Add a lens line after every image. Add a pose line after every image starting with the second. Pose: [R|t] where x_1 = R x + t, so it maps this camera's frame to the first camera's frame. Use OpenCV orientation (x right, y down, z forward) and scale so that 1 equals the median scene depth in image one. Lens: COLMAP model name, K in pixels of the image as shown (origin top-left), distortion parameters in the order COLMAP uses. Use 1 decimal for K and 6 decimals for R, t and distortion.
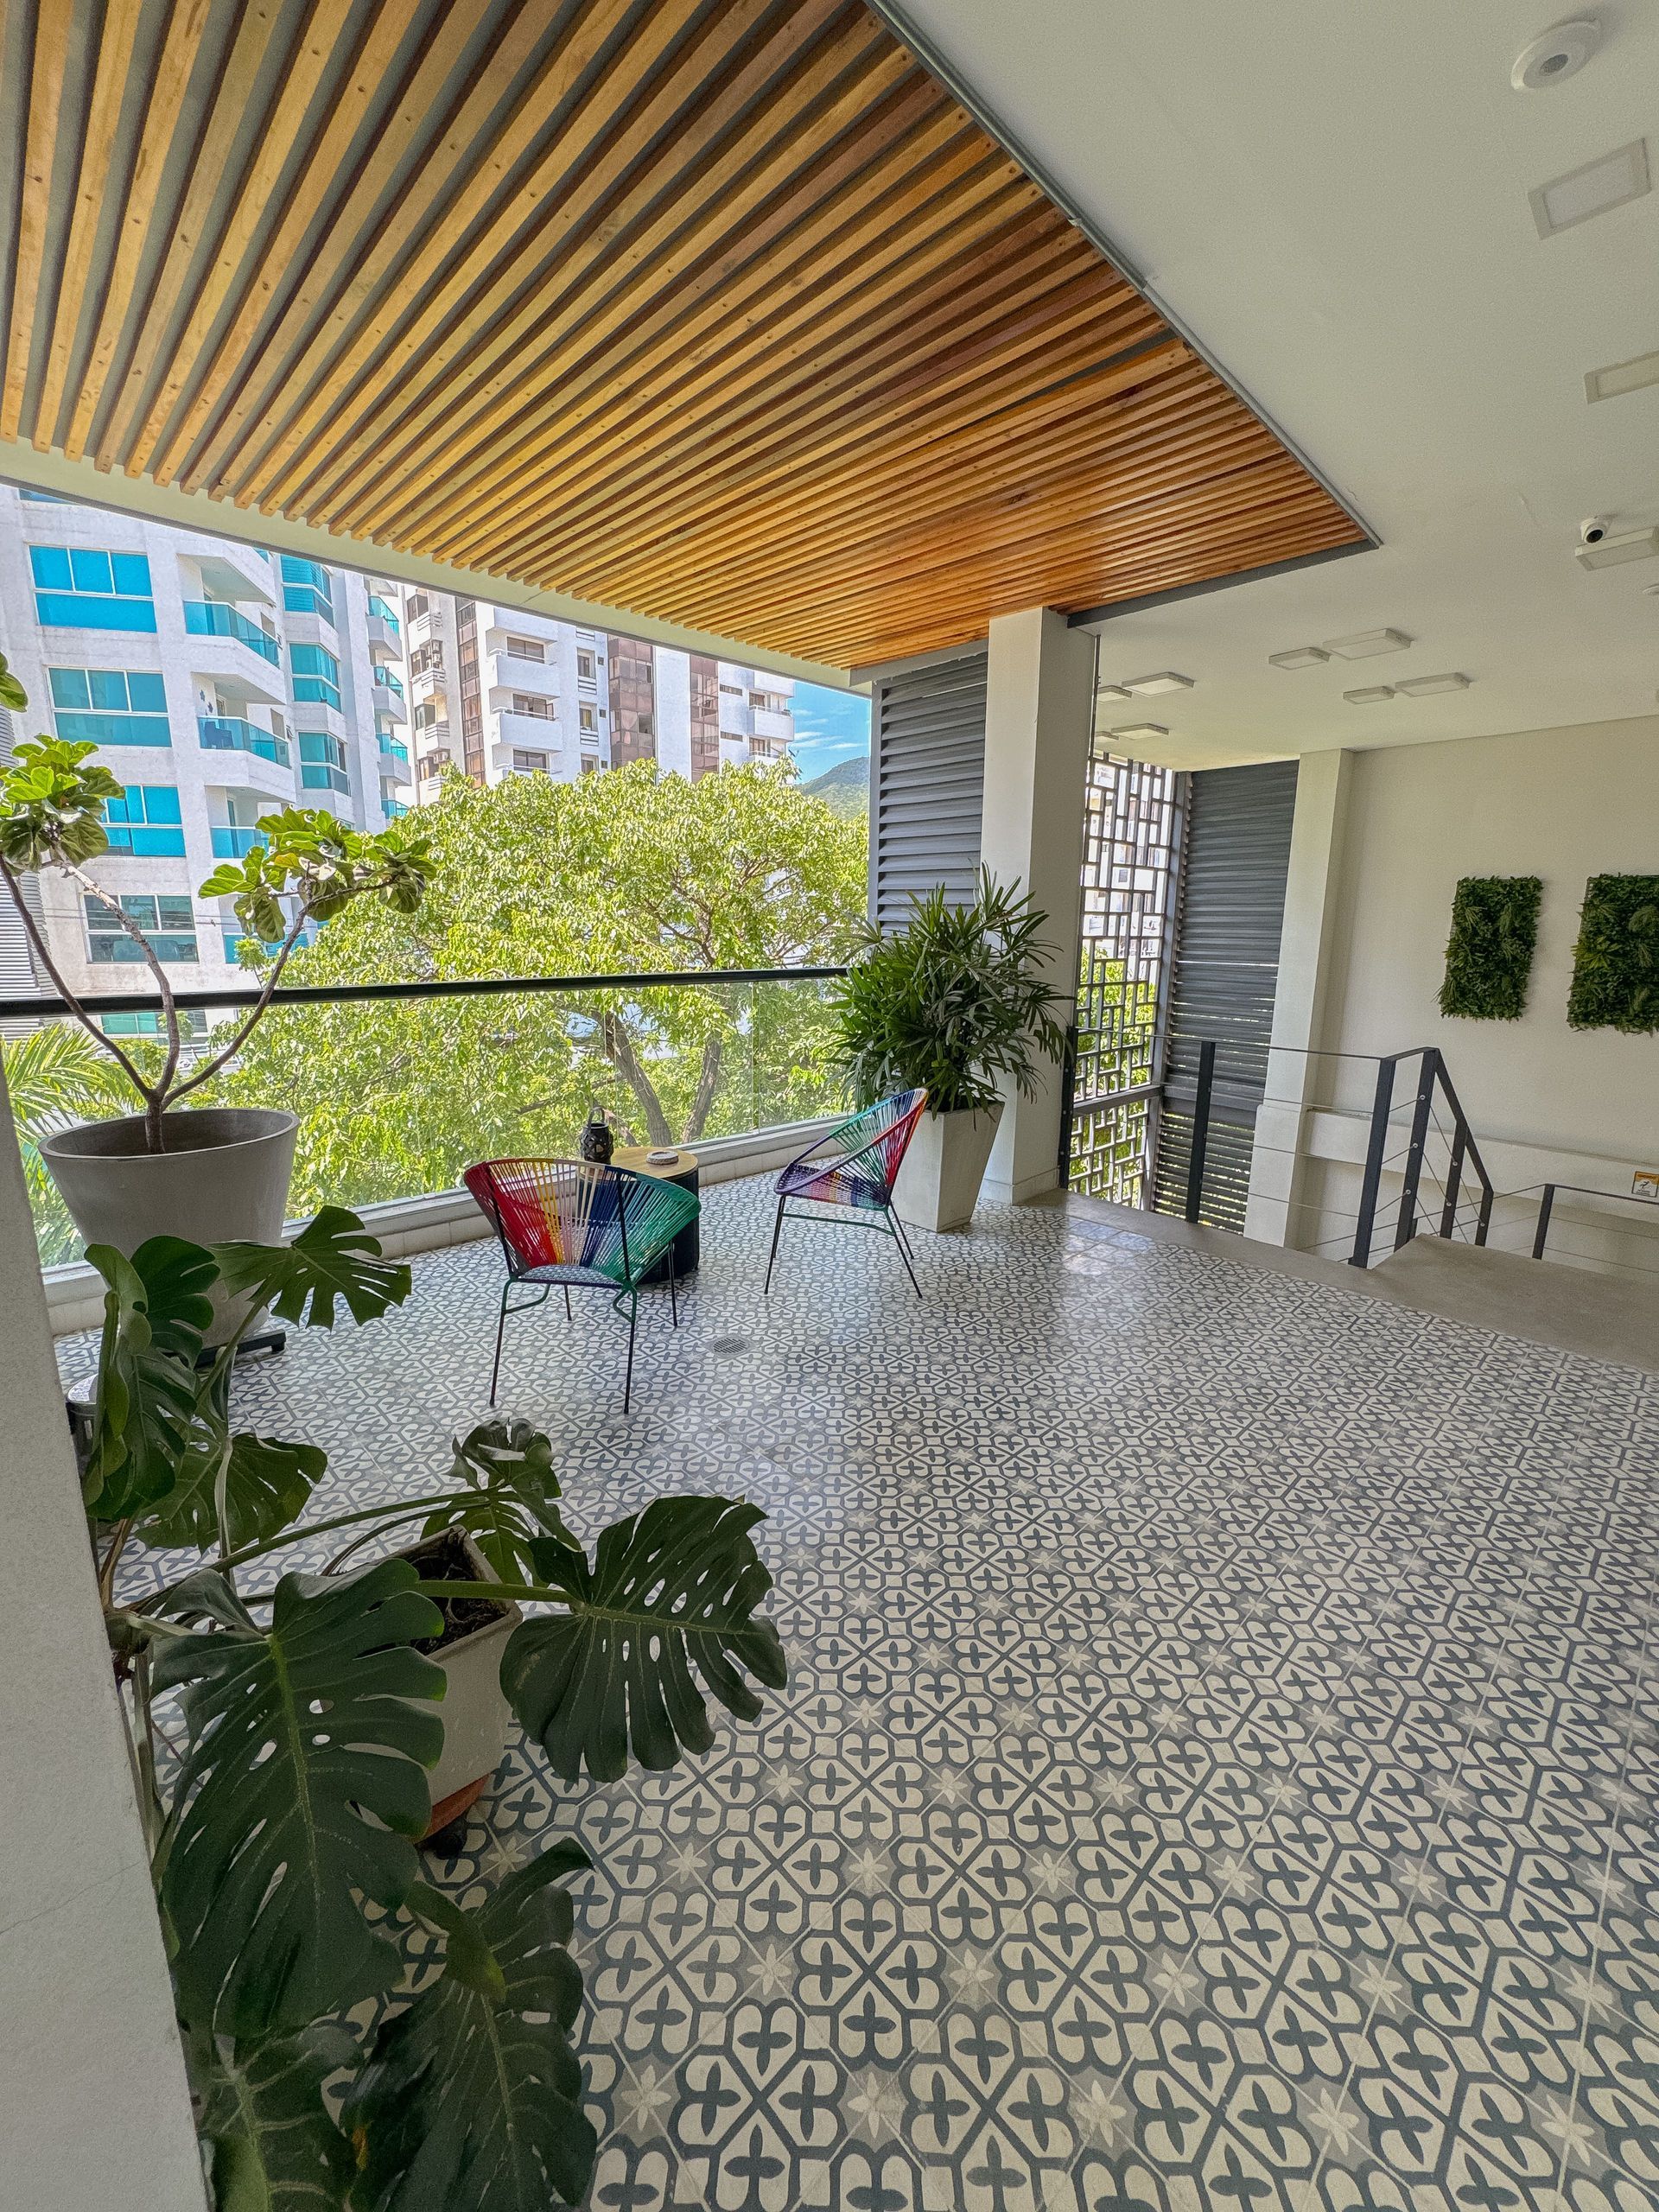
lens RADIAL K [[910.5, 0, 833.2], [0, 910.5, 1117.3], [0, 0, 1]] dist [-0.038857, 0.023943]
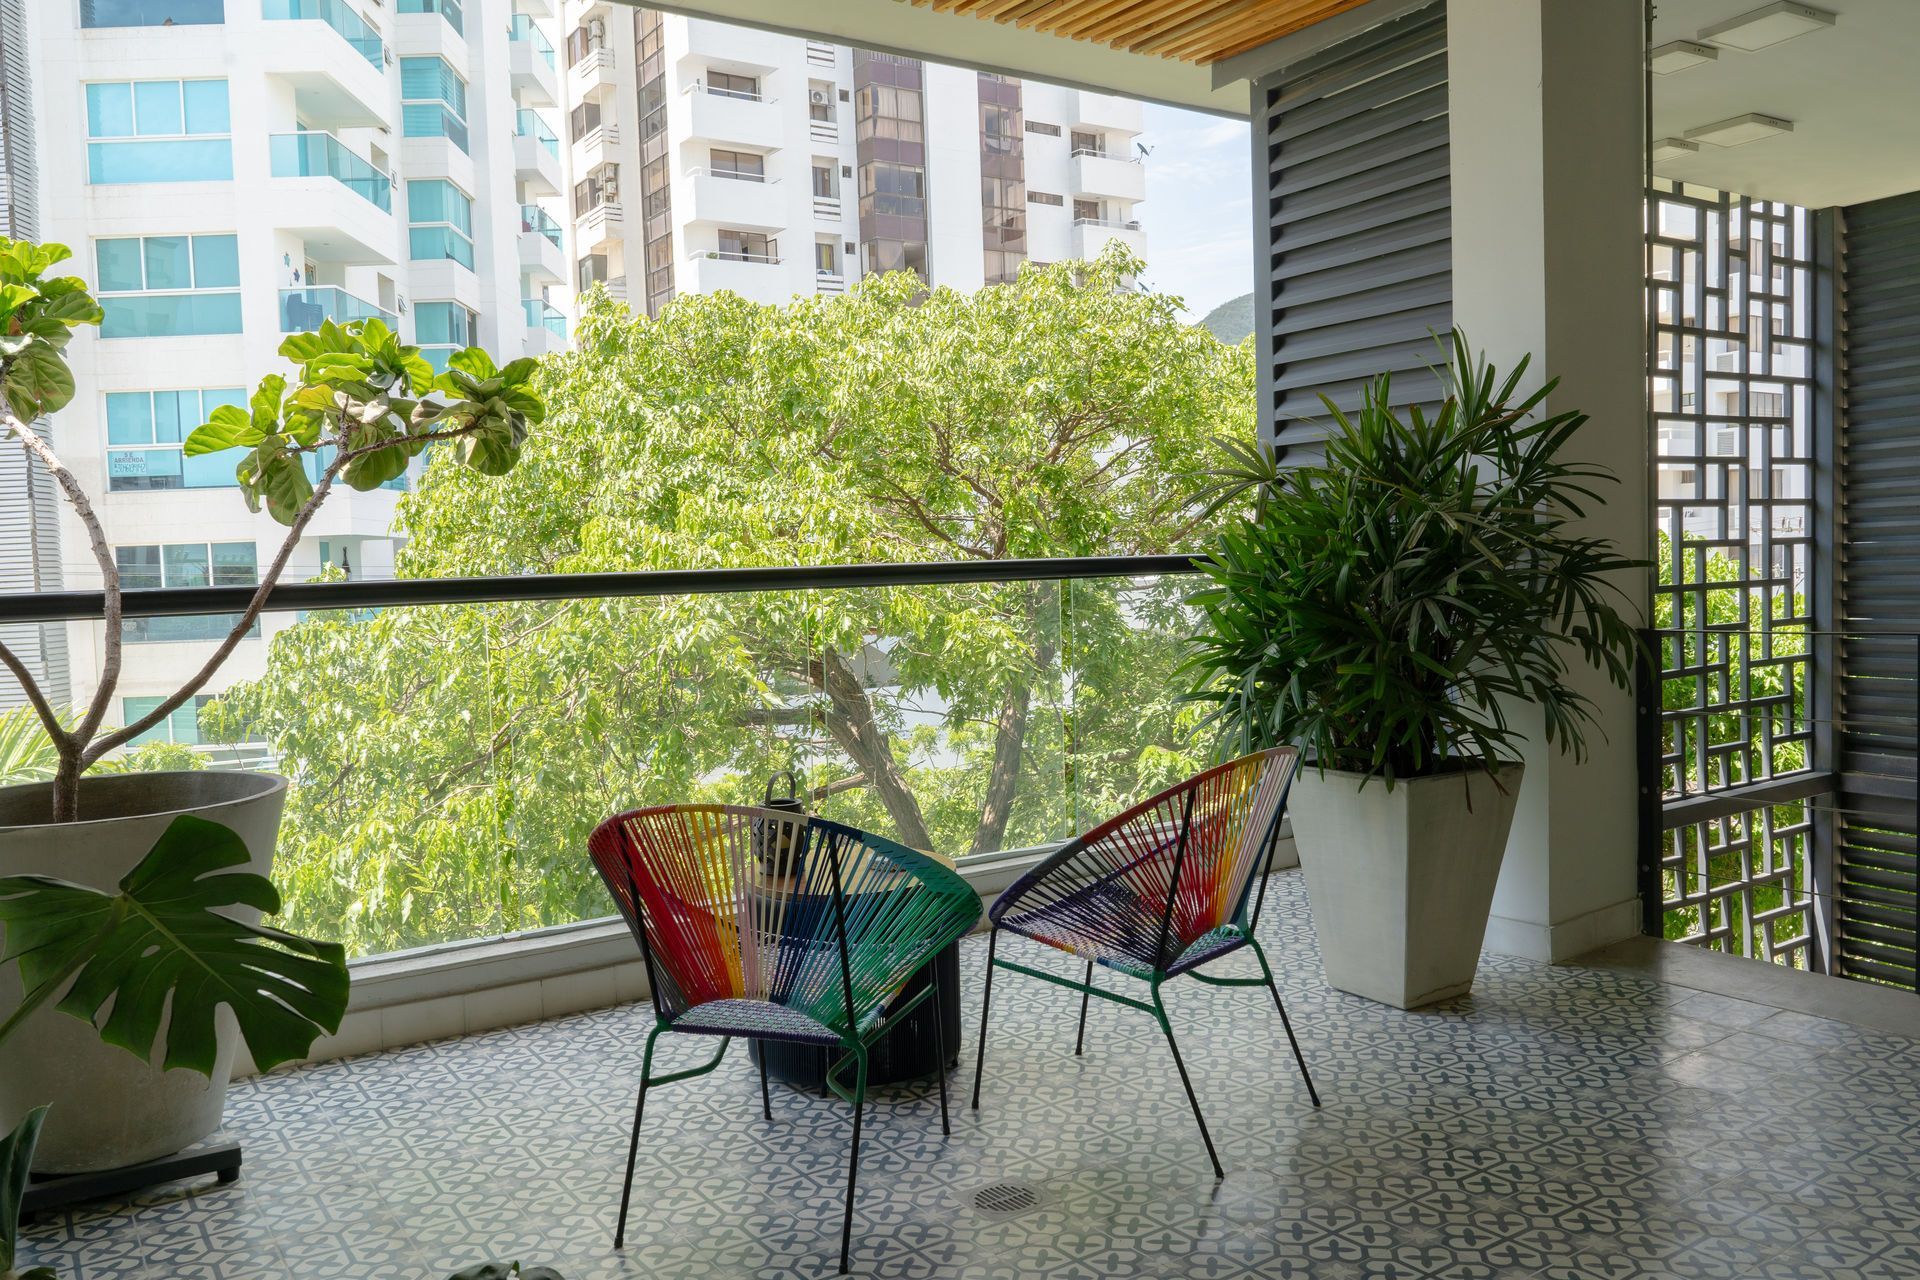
lens RADIAL K [[1488.0, 0, 951.5], [0, 1488.0, 653.8], [0, 0, 1]] dist [-0.002127, -0.007276]
pose [[0.983061, -0.033049, -0.180275, 0.010175], [0.005853, 0.988767, -0.149349, 0.029433], [0.183186, 0.145764, 0.972212, 0.044906]]
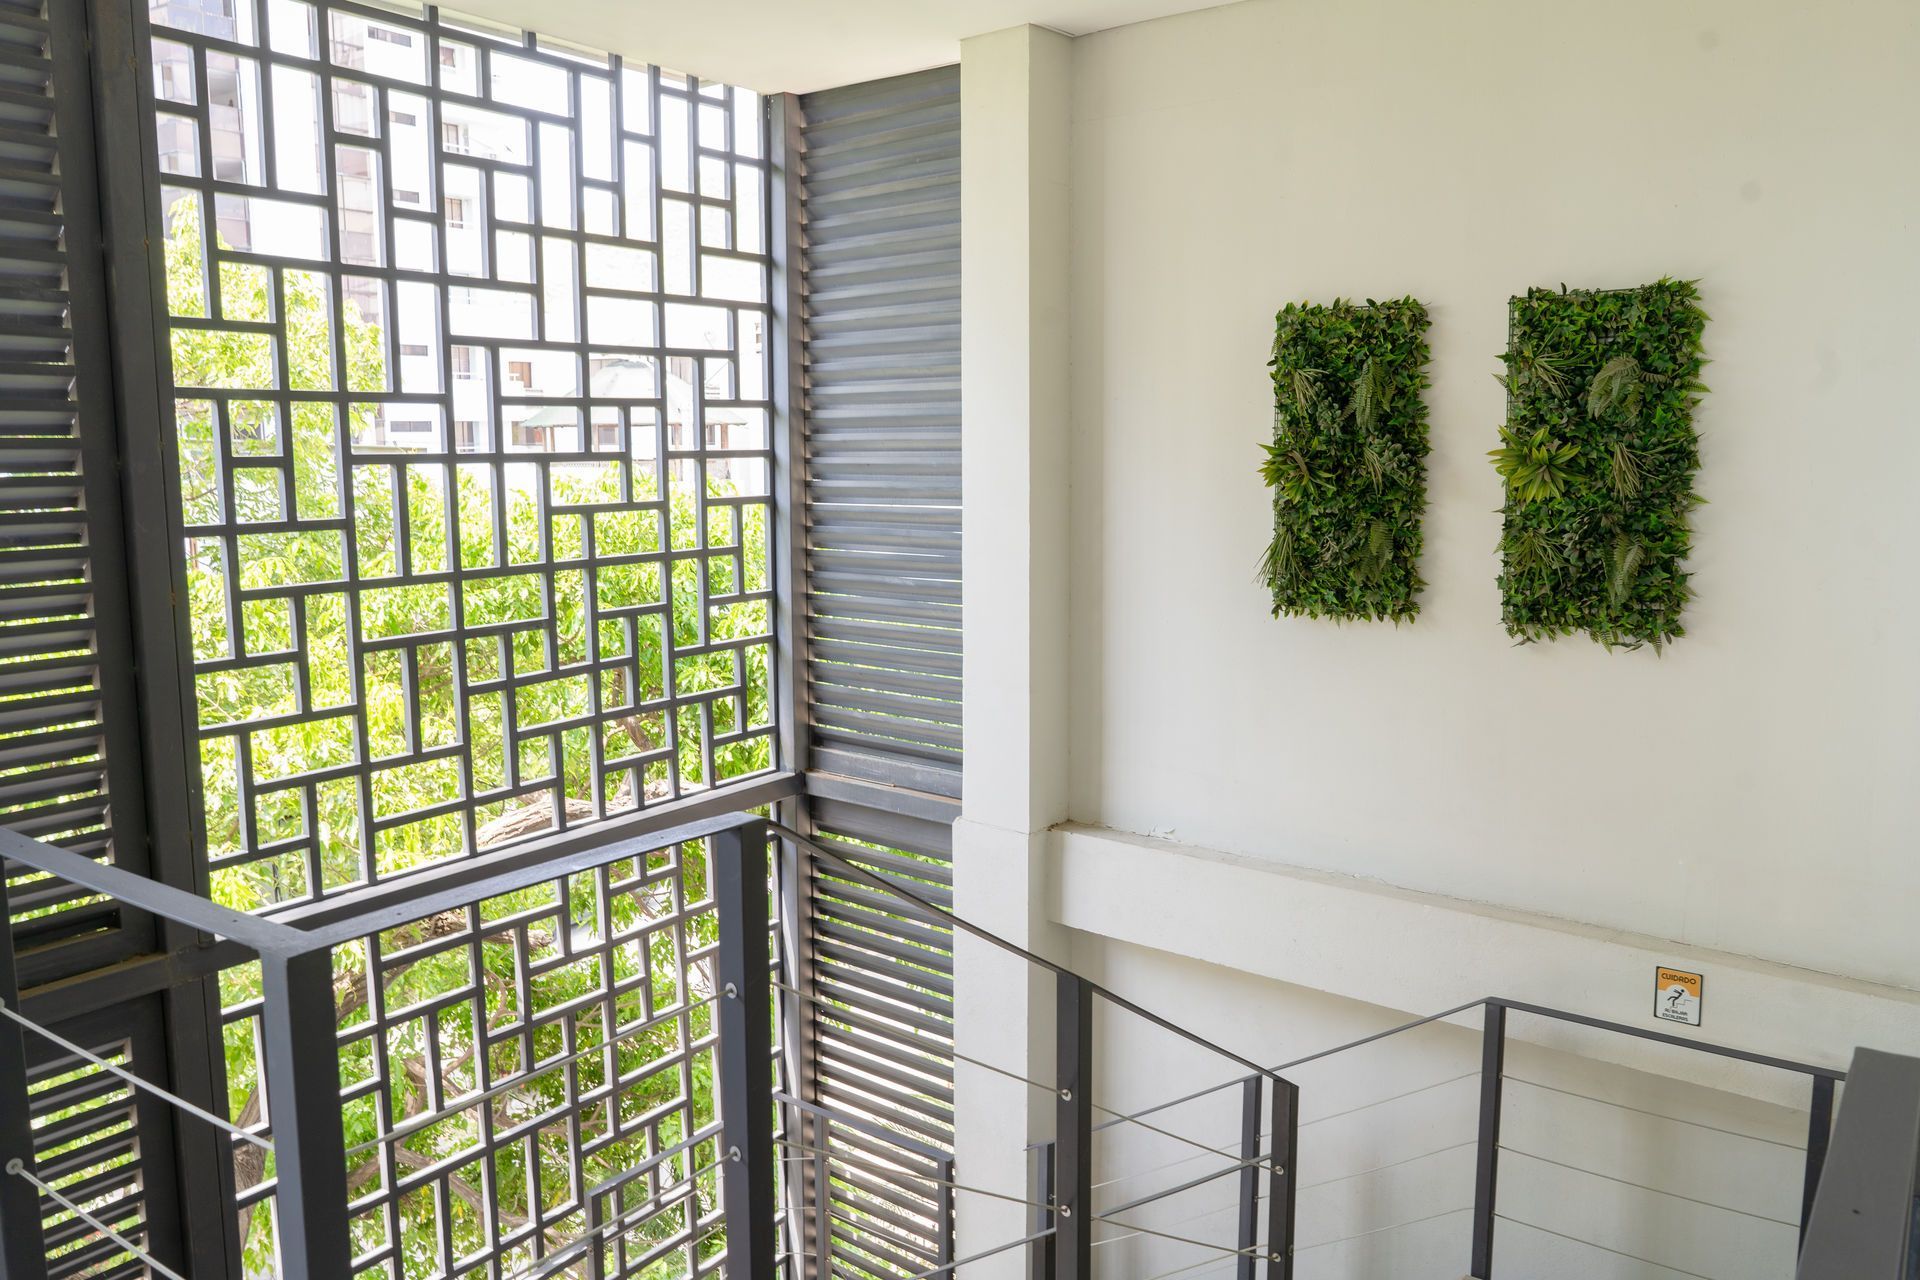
lens RADIAL K [[1488.0, 0, 951.5], [0, 1488.0, 653.8], [0, 0, 1]] dist [-0.002127, -0.007276]
pose [[0.981463, -0.044485, 0.186416, 0.365017], [0.056506, 0.996617, -0.059672, -0.055144], [-0.183131, 0.069099, 0.980657, 0.293717]]
